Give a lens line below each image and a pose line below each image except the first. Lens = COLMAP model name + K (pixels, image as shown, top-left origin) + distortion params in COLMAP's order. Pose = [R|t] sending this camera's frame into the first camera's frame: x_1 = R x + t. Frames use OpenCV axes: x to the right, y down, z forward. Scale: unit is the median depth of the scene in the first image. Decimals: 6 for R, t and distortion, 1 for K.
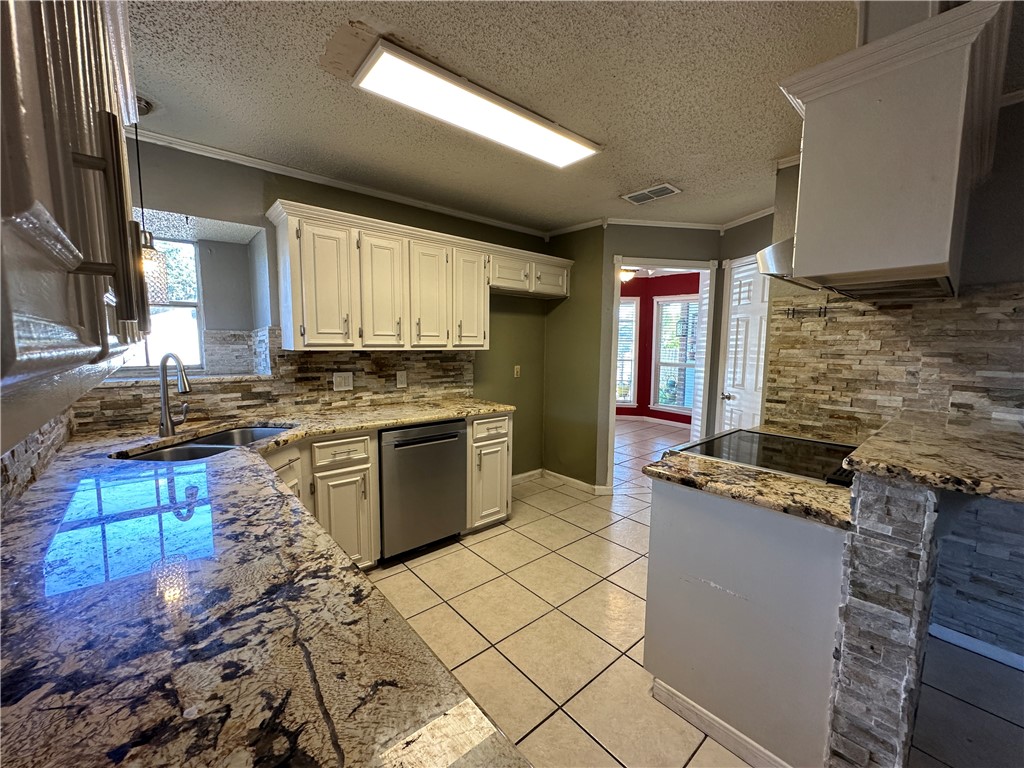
lens RADIAL K [[411.4, 0, 515.7], [0, 411.4, 386.9], [0, 0, 1]] dist [-0.006242, 0.001201]
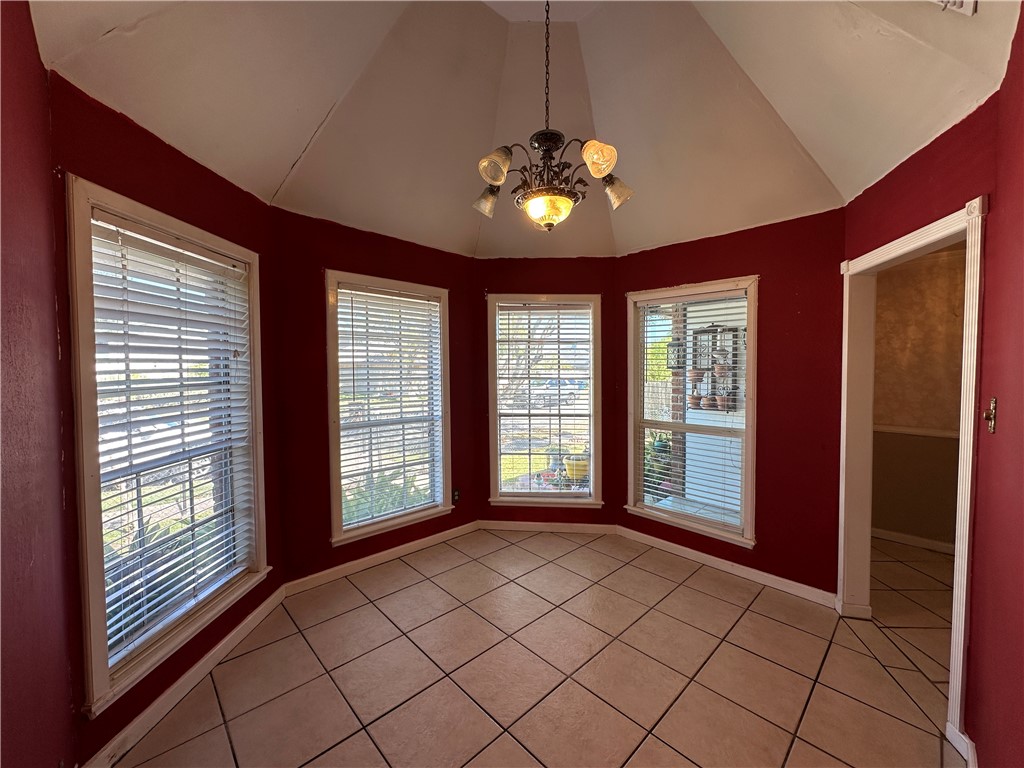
lens RADIAL K [[411.4, 0, 513.9], [0, 411.4, 381.3], [0, 0, 1]] dist [-0.006242, 0.001201]
pose [[0.998724, -0.009050, 0.049688, 0.163230], [0.013019, 0.996698, -0.080142, -0.069116], [-0.048799, 0.080687, 0.995544, 0.490623]]
